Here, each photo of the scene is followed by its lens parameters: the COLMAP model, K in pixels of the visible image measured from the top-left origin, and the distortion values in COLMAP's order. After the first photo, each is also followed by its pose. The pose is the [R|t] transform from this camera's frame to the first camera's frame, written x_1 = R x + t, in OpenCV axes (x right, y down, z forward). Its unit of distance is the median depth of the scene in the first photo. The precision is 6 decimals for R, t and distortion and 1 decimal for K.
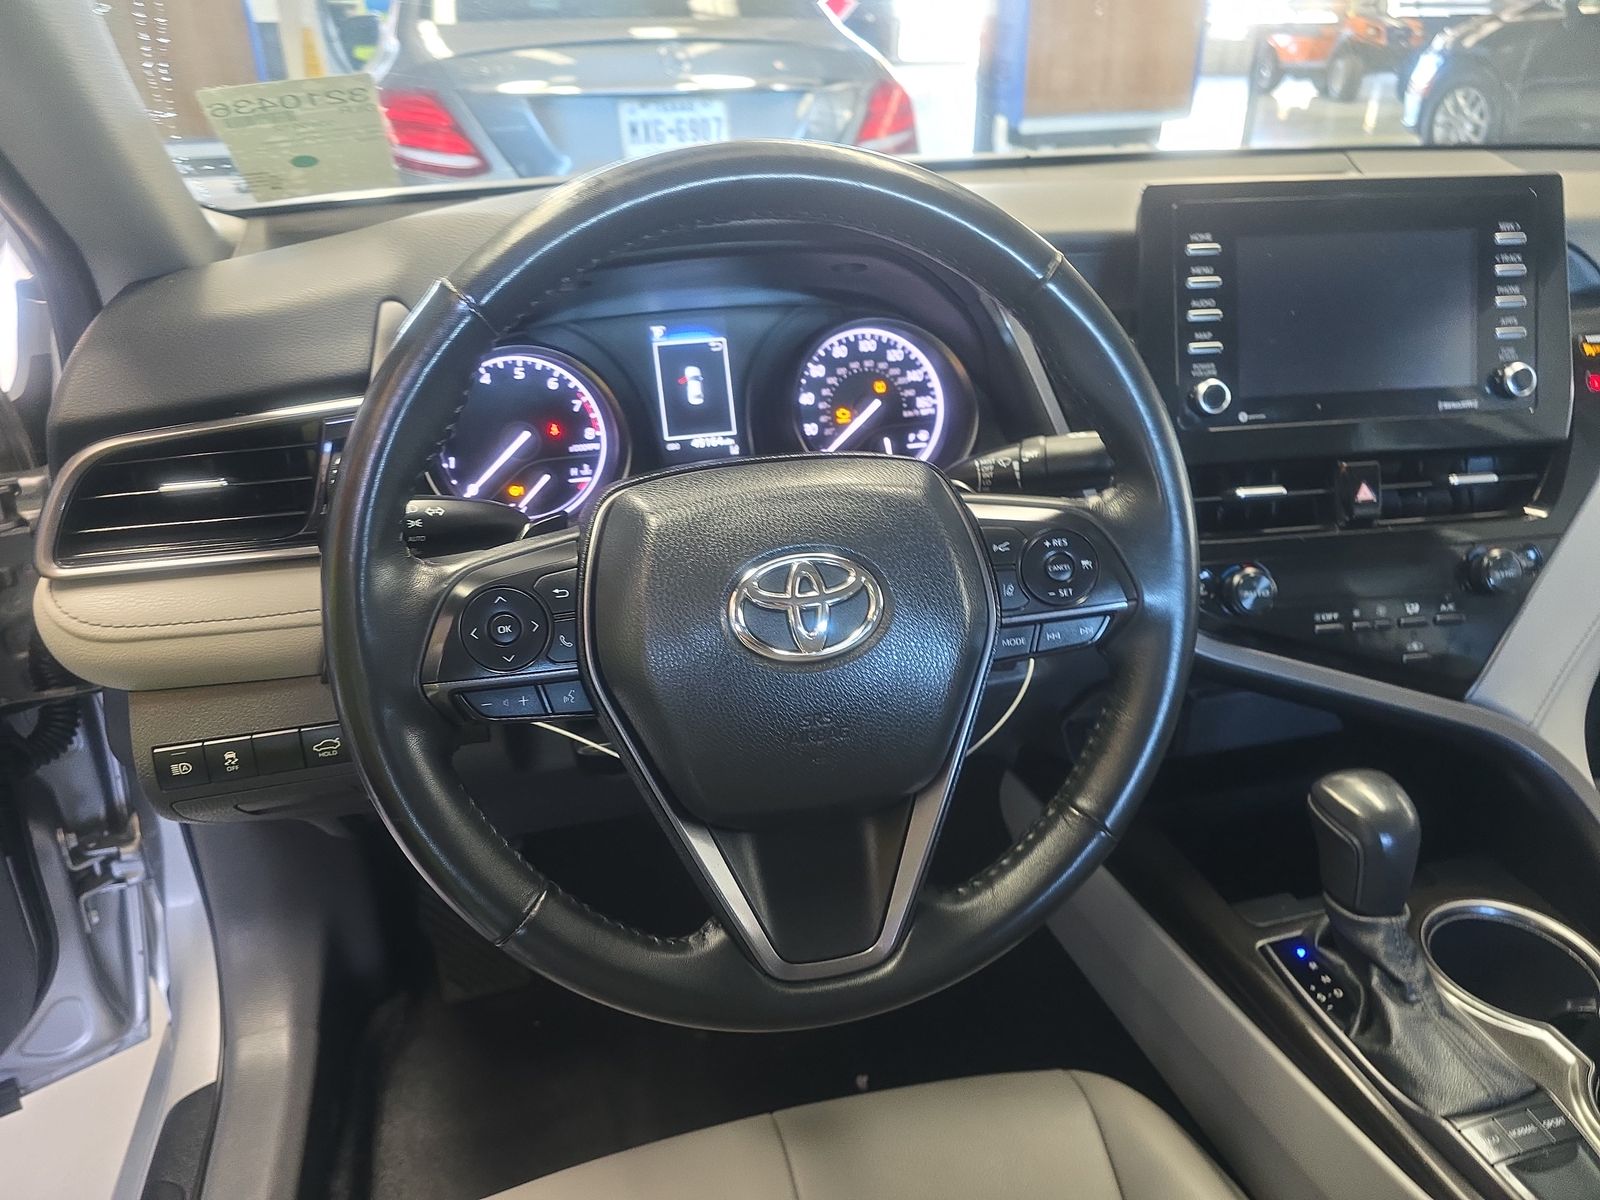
lens RADIAL K [[1085.7, 0, 788.4], [0, 1085.7, 614.0], [0, 0, 1]] dist [0.051284, -0.036309]
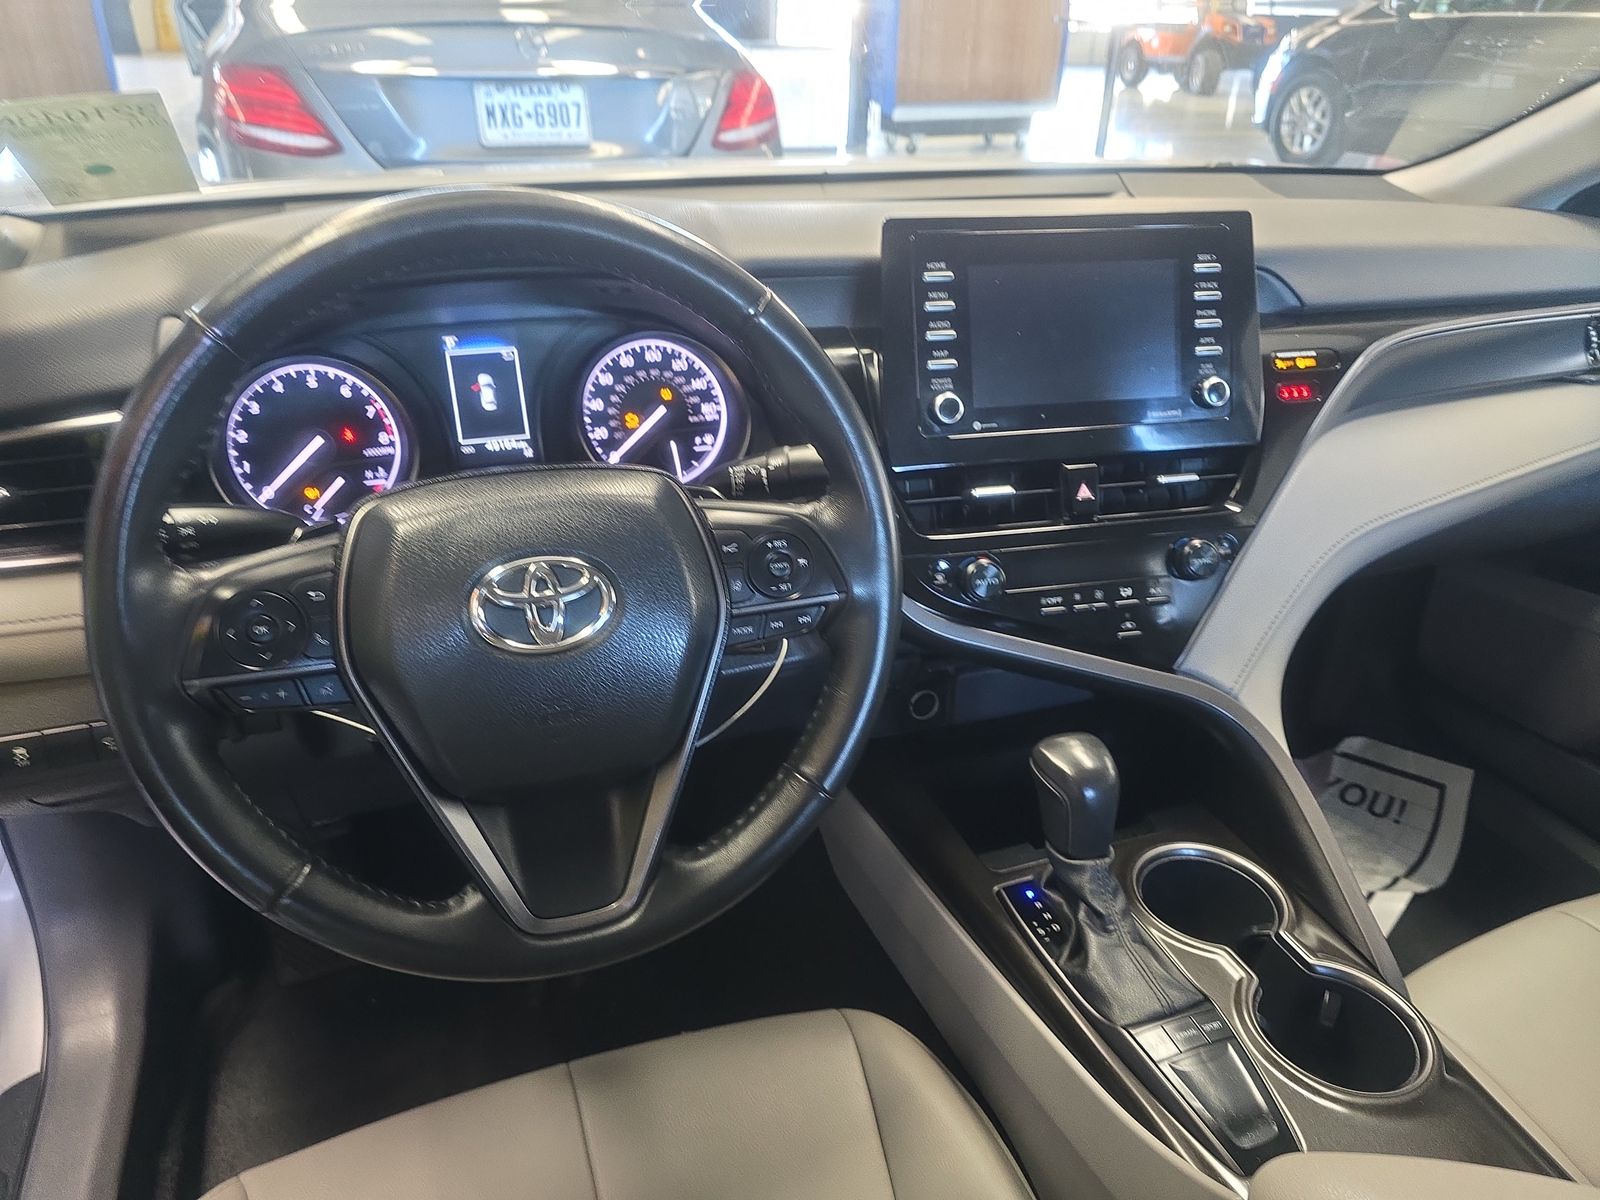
lens RADIAL K [[1085.7, 0, 787.9], [0, 1085.7, 610.8], [0, 0, 1]] dist [0.051284, -0.036309]
pose [[0.995518, -0.016586, 0.093107, 0.106972], [0.015134, 0.999753, 0.016284, -0.009312], [-0.093354, -0.014802, 0.995523, -0.099547]]
